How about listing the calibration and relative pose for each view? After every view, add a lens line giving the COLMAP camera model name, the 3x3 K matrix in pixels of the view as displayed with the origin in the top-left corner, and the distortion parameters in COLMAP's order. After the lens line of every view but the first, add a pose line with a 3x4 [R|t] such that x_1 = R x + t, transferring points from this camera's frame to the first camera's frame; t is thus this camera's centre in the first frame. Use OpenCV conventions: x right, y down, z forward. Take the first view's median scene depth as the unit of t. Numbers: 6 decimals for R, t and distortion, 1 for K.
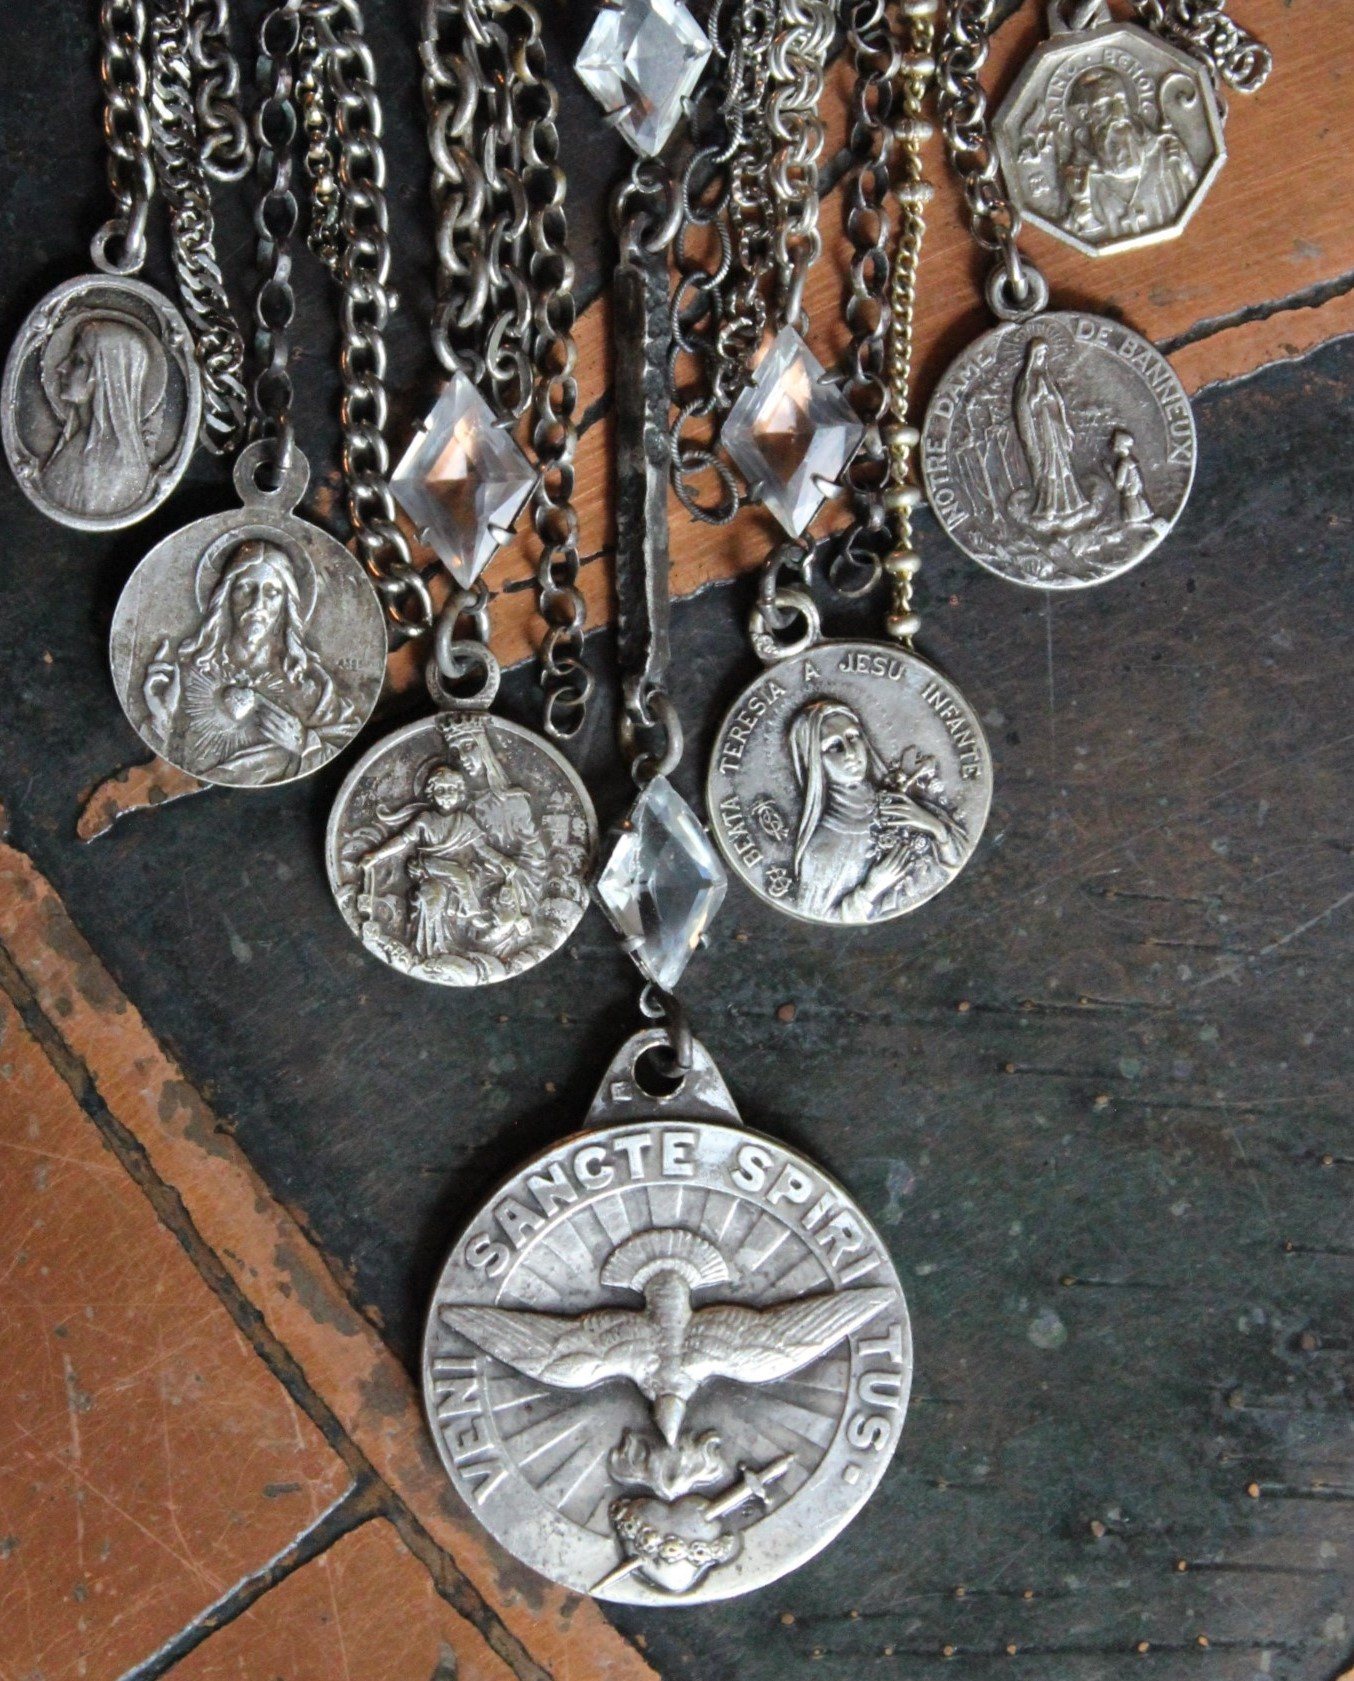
lens RADIAL K [[3917.5, 0, 677.0], [0, 3917.5, 840.5], [0, 0, 1]] dist [0.025028, 0.051145]
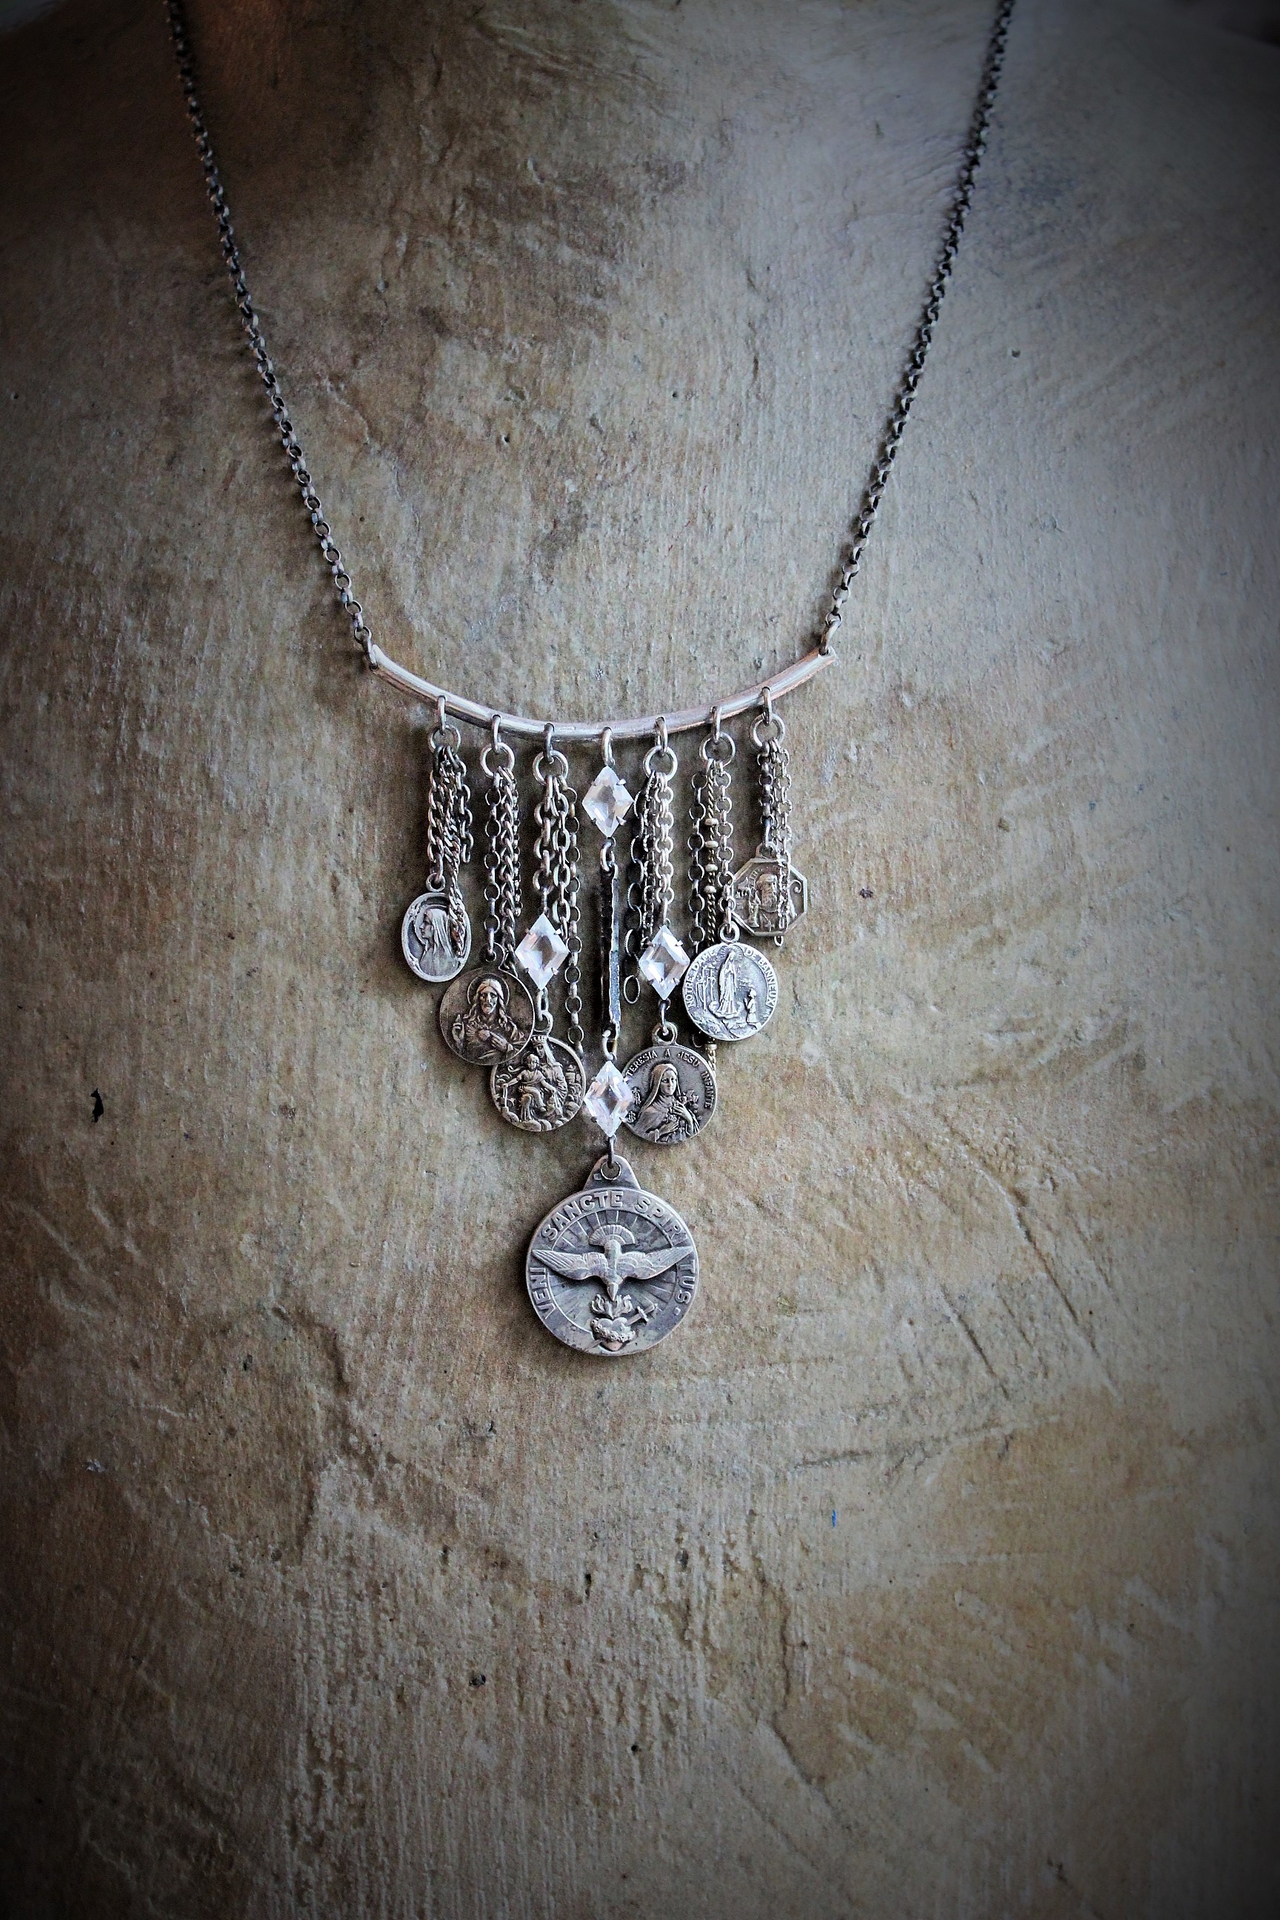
lens RADIAL K [[3582.4, 0, 640.0], [0, 3582.4, 960.0], [0, 0, 1]] dist [-0.036569, 0.123429]
pose [[0.999074, 0.000283, 0.043022, -0.098185], [0.000967, 0.999578, -0.029043, -0.010150], [-0.043012, 0.029057, 0.998652, -1.646933]]
